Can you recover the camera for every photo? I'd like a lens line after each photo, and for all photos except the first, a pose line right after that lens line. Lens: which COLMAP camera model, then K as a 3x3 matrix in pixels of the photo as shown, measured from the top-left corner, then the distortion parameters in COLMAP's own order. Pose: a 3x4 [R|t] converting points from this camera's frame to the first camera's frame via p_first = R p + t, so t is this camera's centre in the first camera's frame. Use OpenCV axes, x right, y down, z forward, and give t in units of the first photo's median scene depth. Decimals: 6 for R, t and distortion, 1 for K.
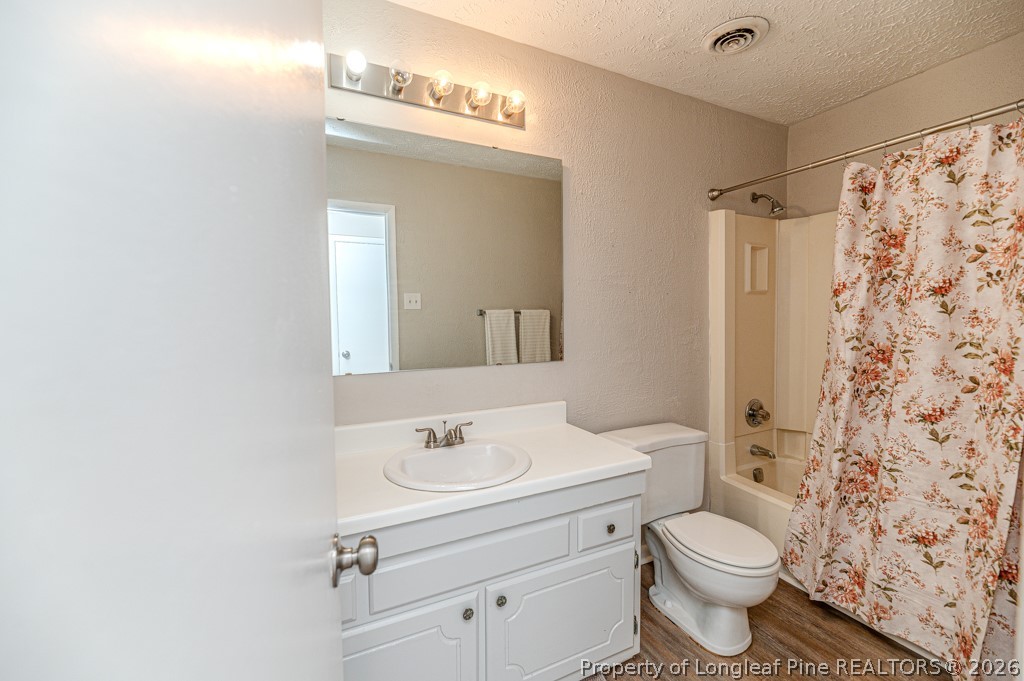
lens RADIAL K [[415.5, 0, 513.0], [0, 415.5, 337.7], [0, 0, 1]] dist [0.002974, 0.000247]
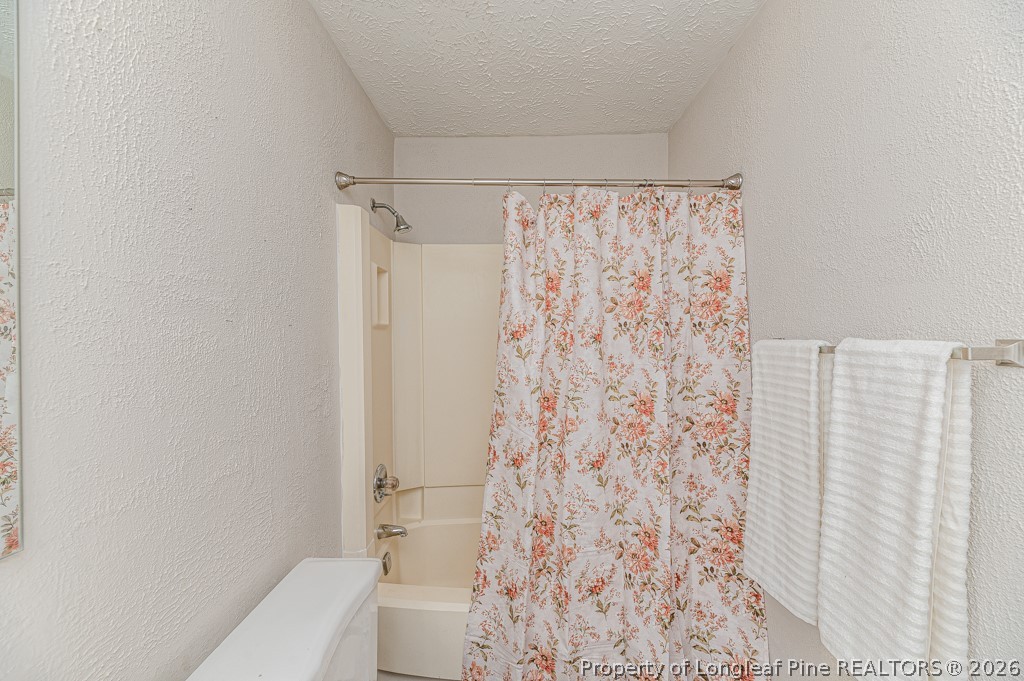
lens RADIAL K [[415.5, 0, 513.0], [0, 415.5, 337.7], [0, 0, 1]] dist [0.002974, 0.000247]
pose [[0.454046, 0.006386, 0.890956, 0.013979], [0.042614, 0.998674, -0.028875, -0.089493], [-0.889959, 0.051077, 0.453172, 0.695687]]
